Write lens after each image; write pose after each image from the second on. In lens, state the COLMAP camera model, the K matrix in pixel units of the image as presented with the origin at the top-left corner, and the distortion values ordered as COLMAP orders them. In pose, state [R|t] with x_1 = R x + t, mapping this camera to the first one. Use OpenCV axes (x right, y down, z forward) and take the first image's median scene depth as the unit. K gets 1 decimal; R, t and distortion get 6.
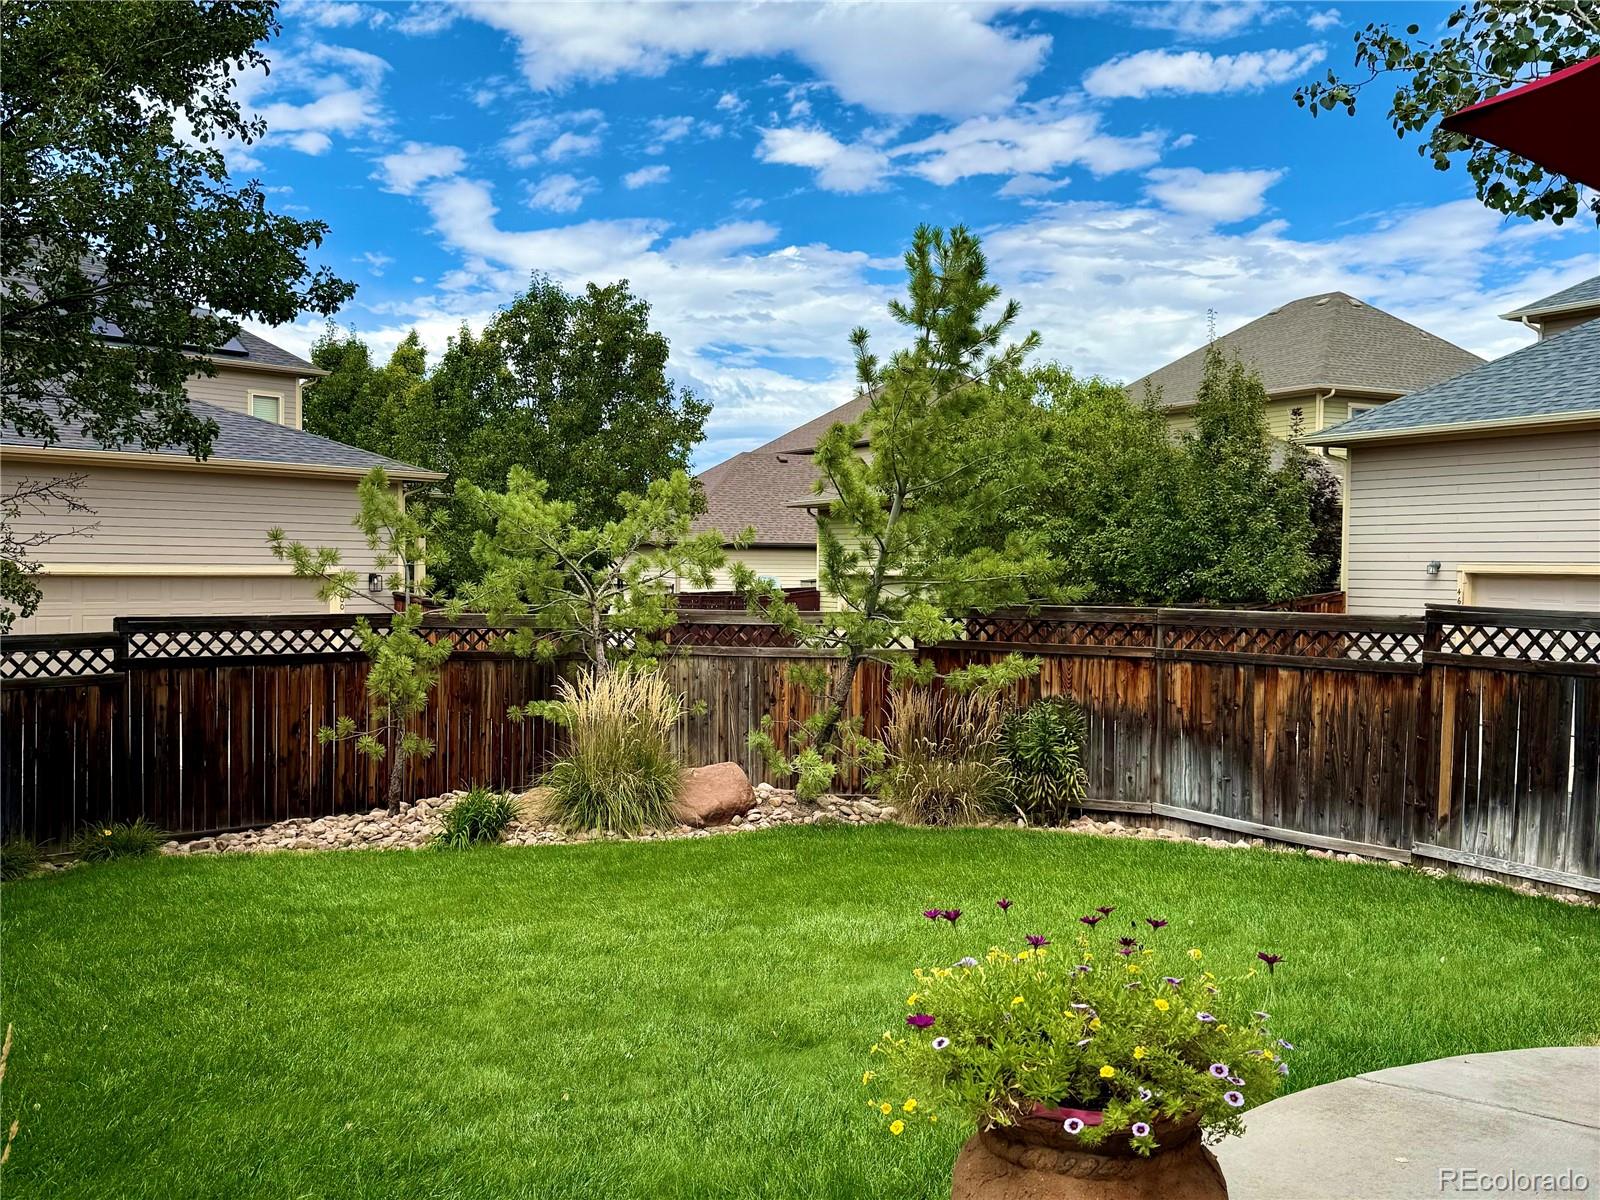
lens RADIAL K [[1386.9, 0, 800.0], [0, 1386.9, 600.0], [0, 0, 1]] dist [0.132185, -0.291039]
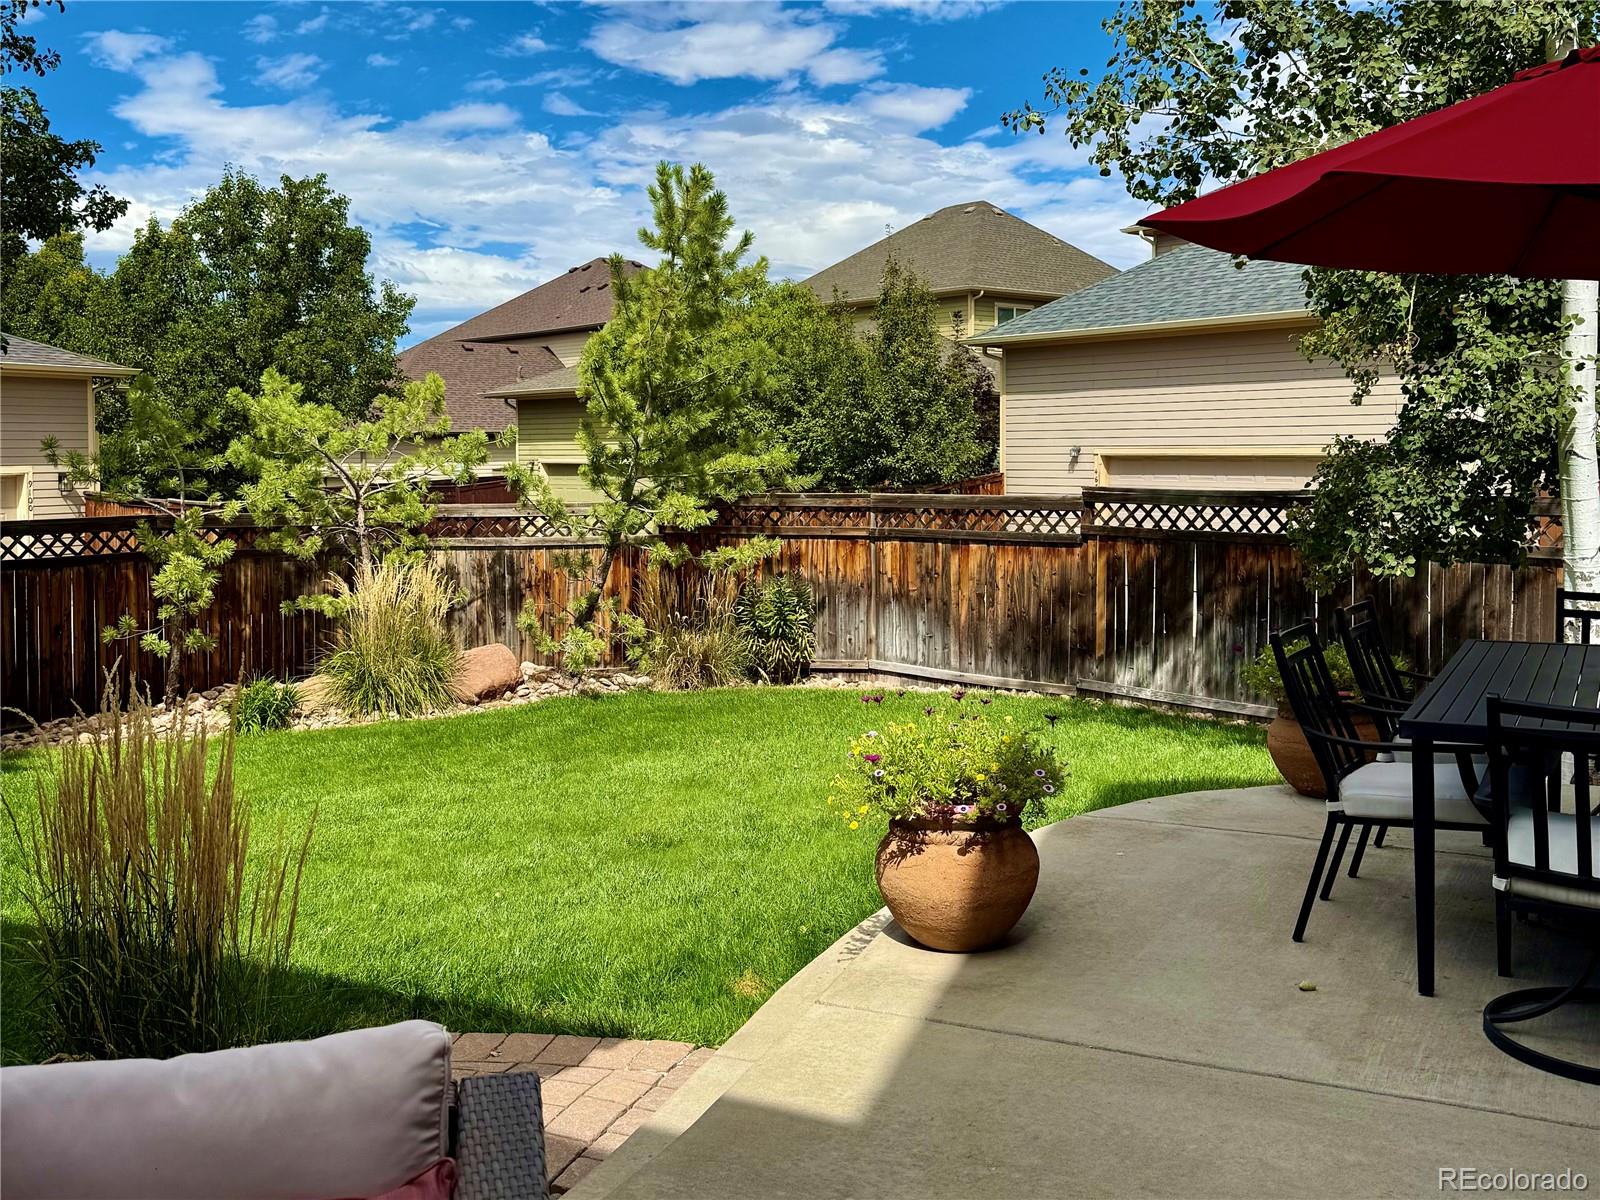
lens RADIAL K [[1360.4, 0, 797.8], [0, 1360.4, 465.8], [0, 0, 1]] dist [0.123263, -0.273502]
pose [[0.973491, -0.017896, 0.228024, -0.066365], [0.020935, 0.999721, -0.010914, -0.006522], [-0.227765, 0.015398, 0.973594, -0.105995]]
